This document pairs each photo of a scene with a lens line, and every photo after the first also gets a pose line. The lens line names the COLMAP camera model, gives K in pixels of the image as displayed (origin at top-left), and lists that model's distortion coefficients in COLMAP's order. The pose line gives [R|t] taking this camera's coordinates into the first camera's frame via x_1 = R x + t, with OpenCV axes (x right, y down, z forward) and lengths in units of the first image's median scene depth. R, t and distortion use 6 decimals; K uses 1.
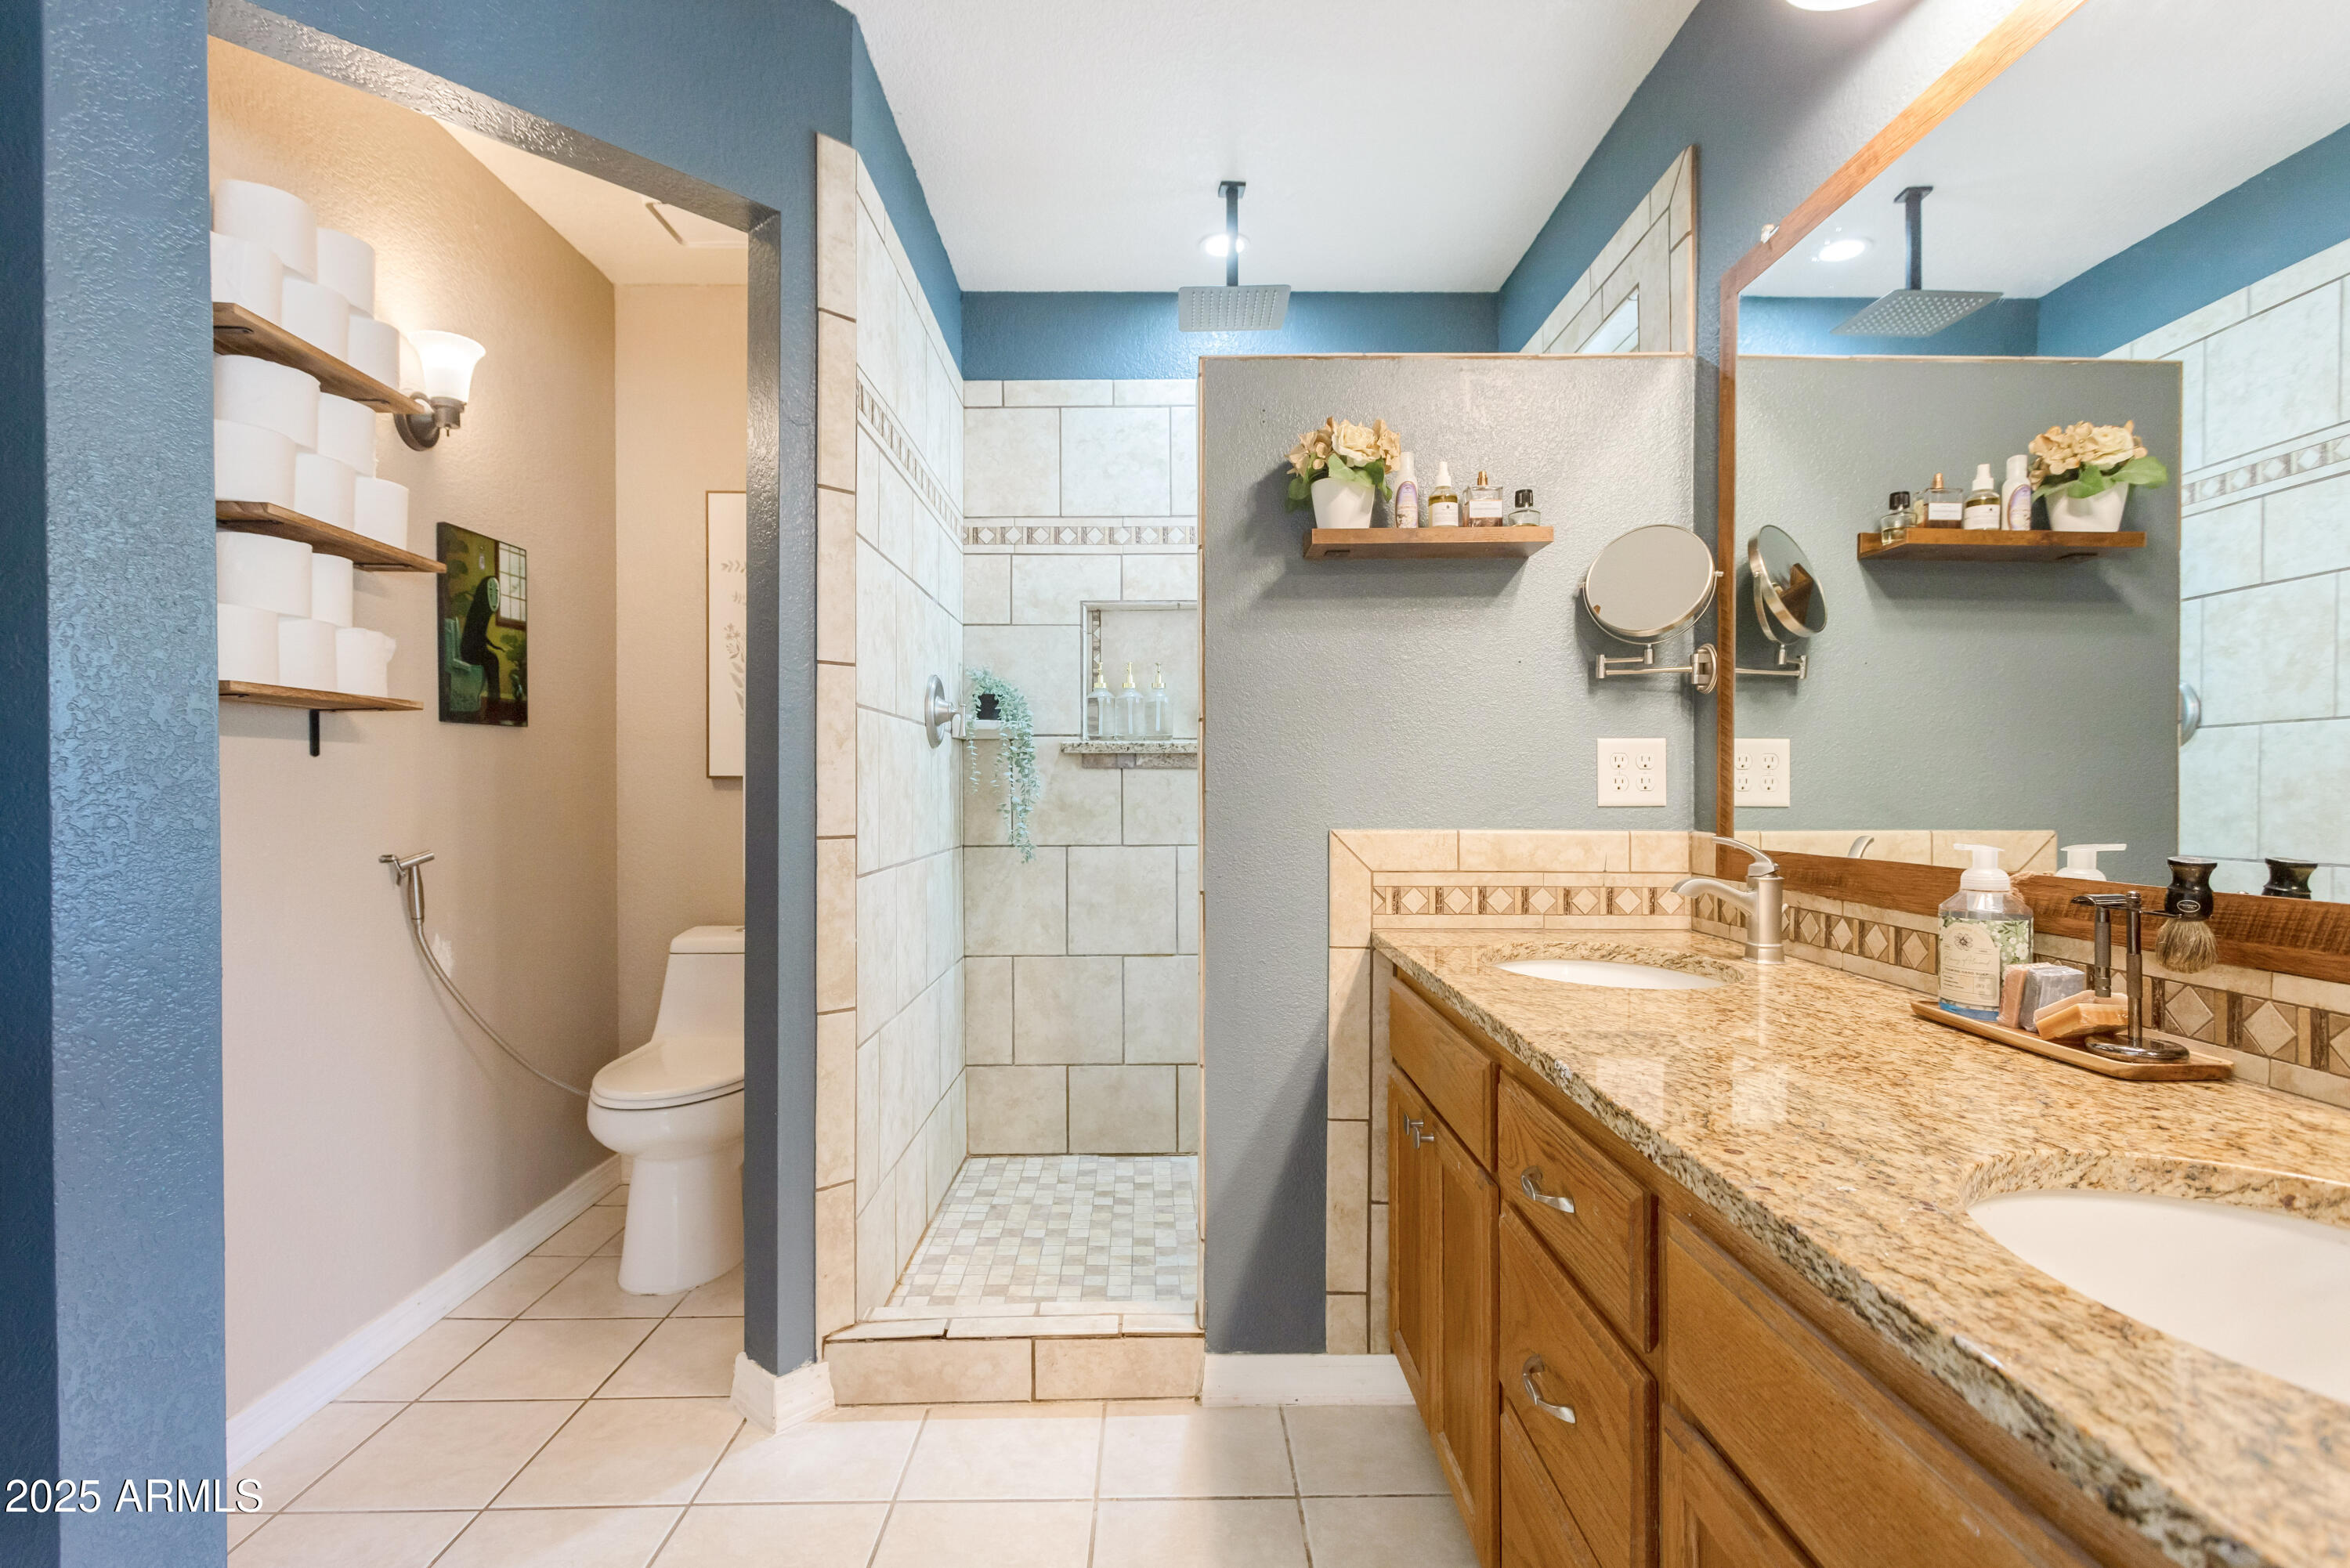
lens RADIAL K [[1139.2, 0, 1177.3], [0, 1139.2, 777.4], [0, 0, 1]] dist [0.007017, 0.000138]
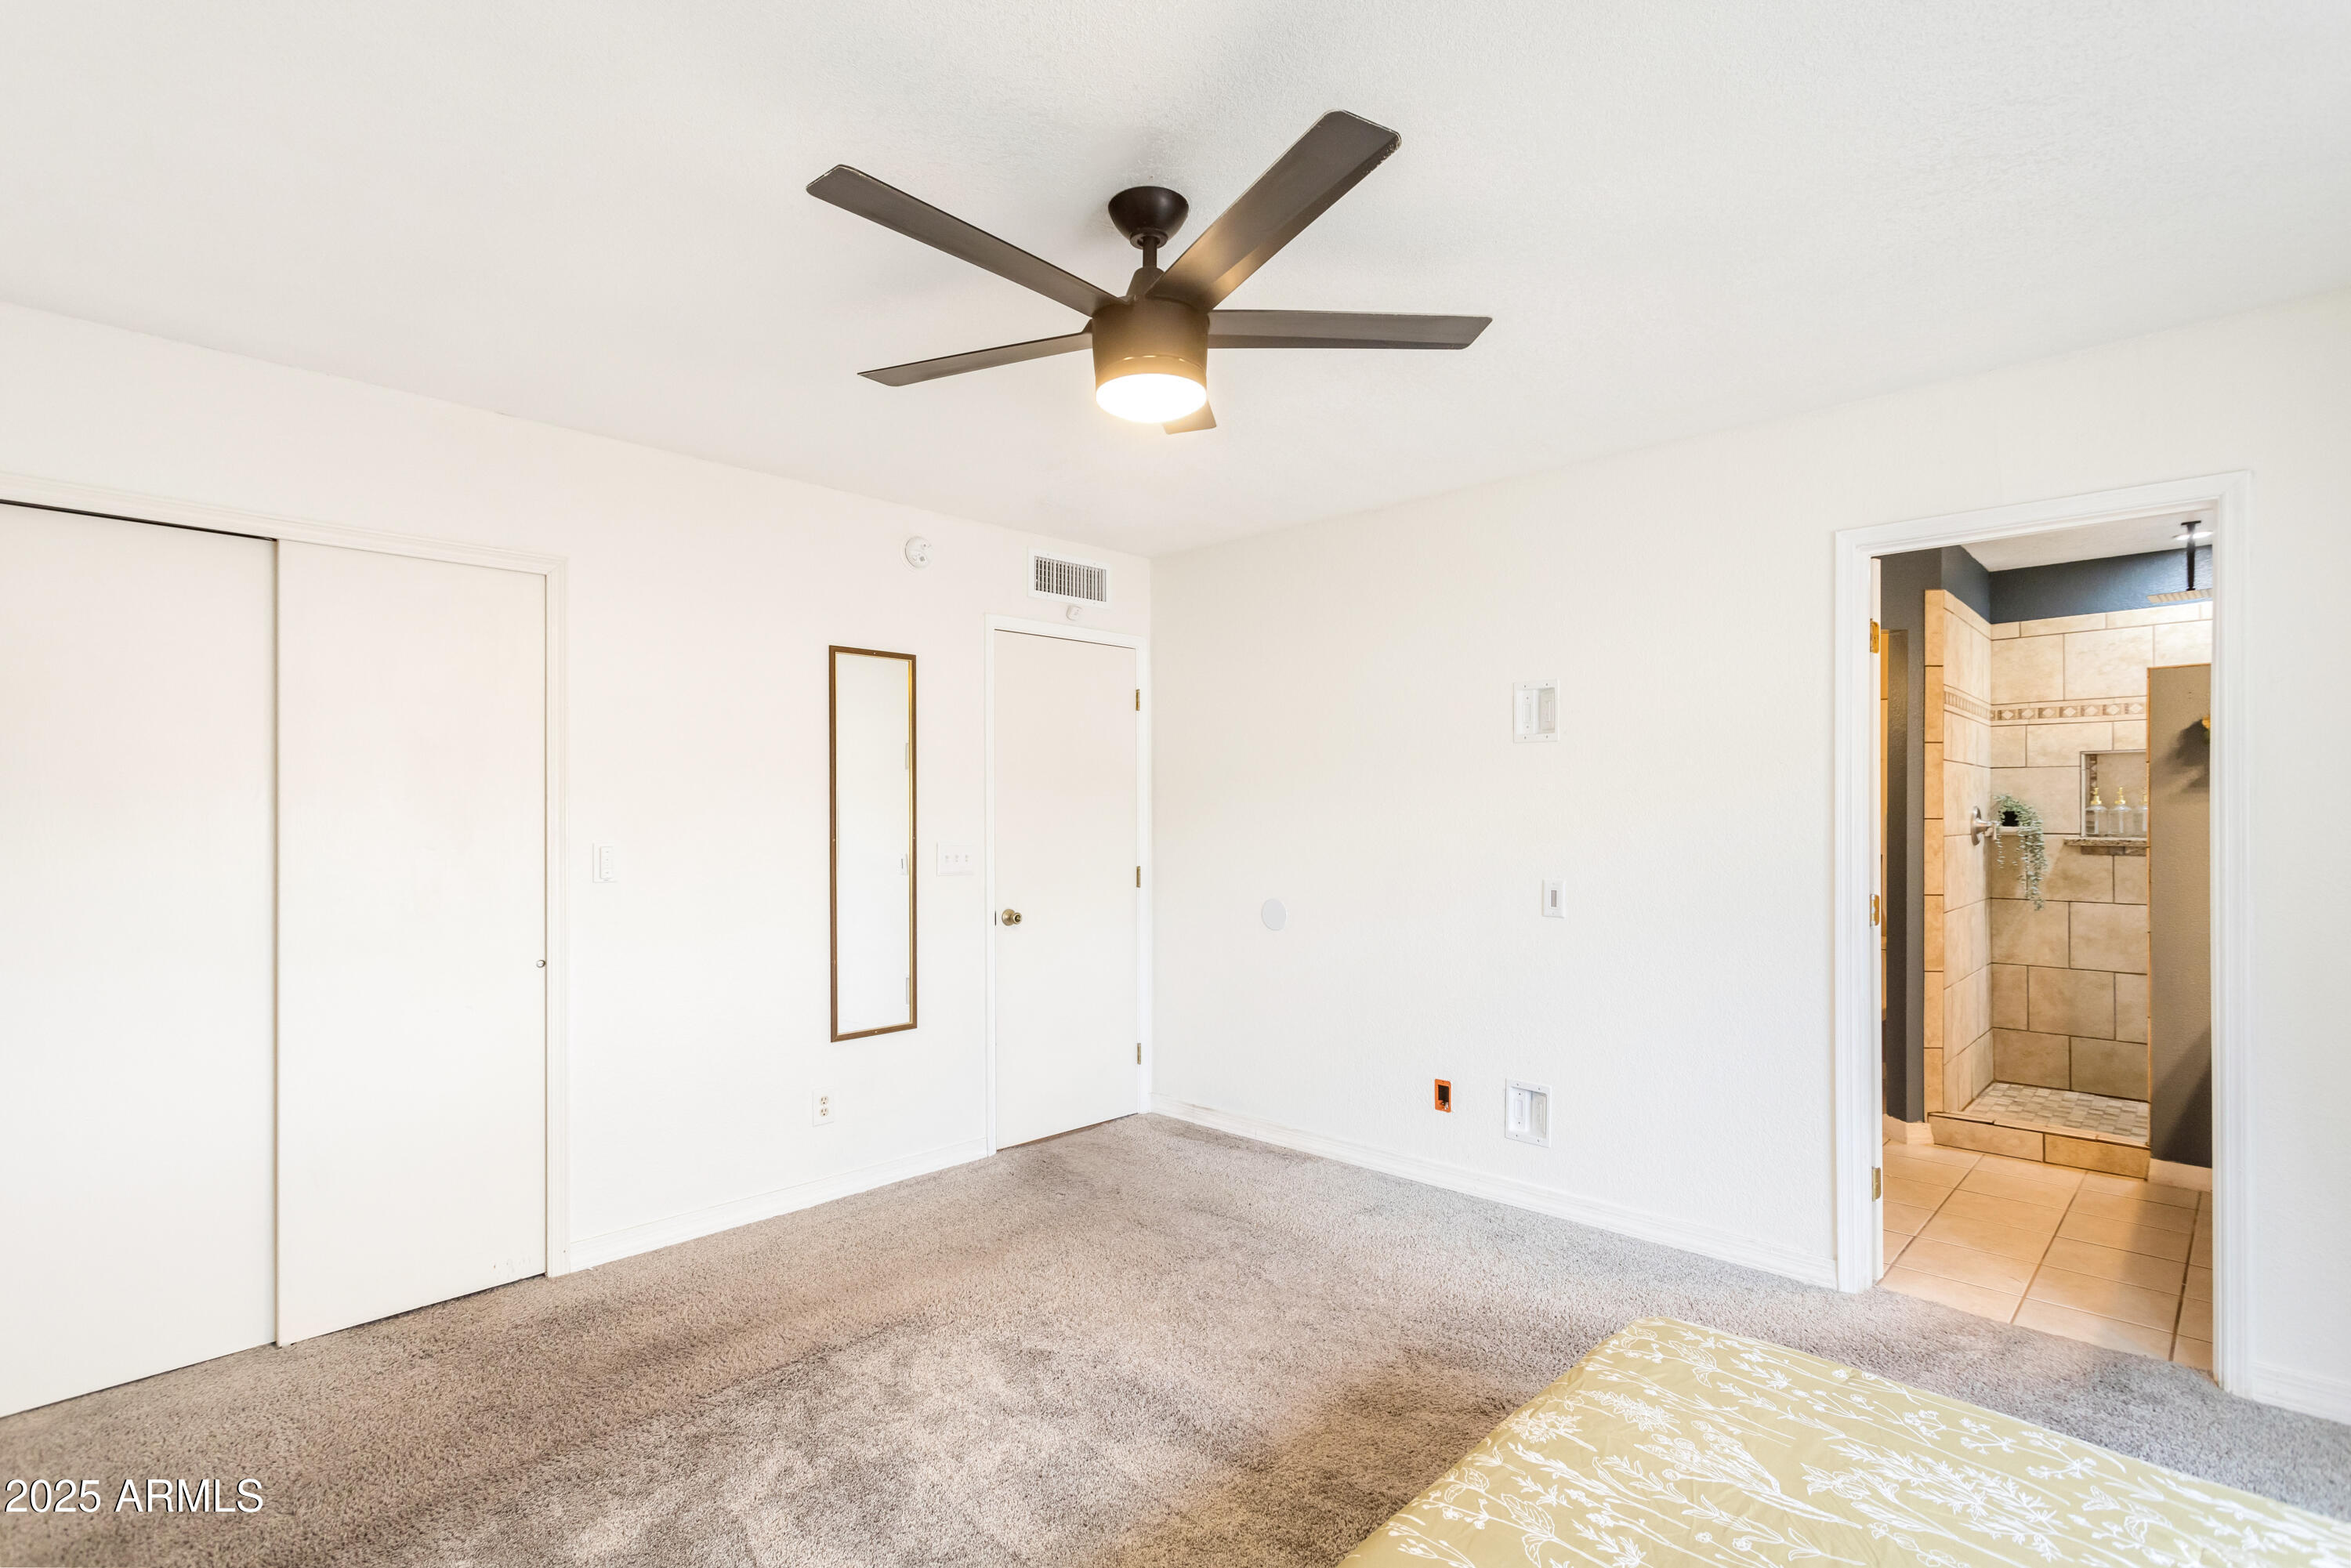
lens RADIAL K [[1139.8, 0, 1151.8], [0, 1139.8, 805.2], [0, 0, 1]] dist [0.007017, 0.000138]
pose [[0.706028, 0.000278, -0.708184, 0.205505], [0.004286, 0.999980, 0.004666, -0.136822], [0.708171, -0.006330, 0.706012, -1.632899]]
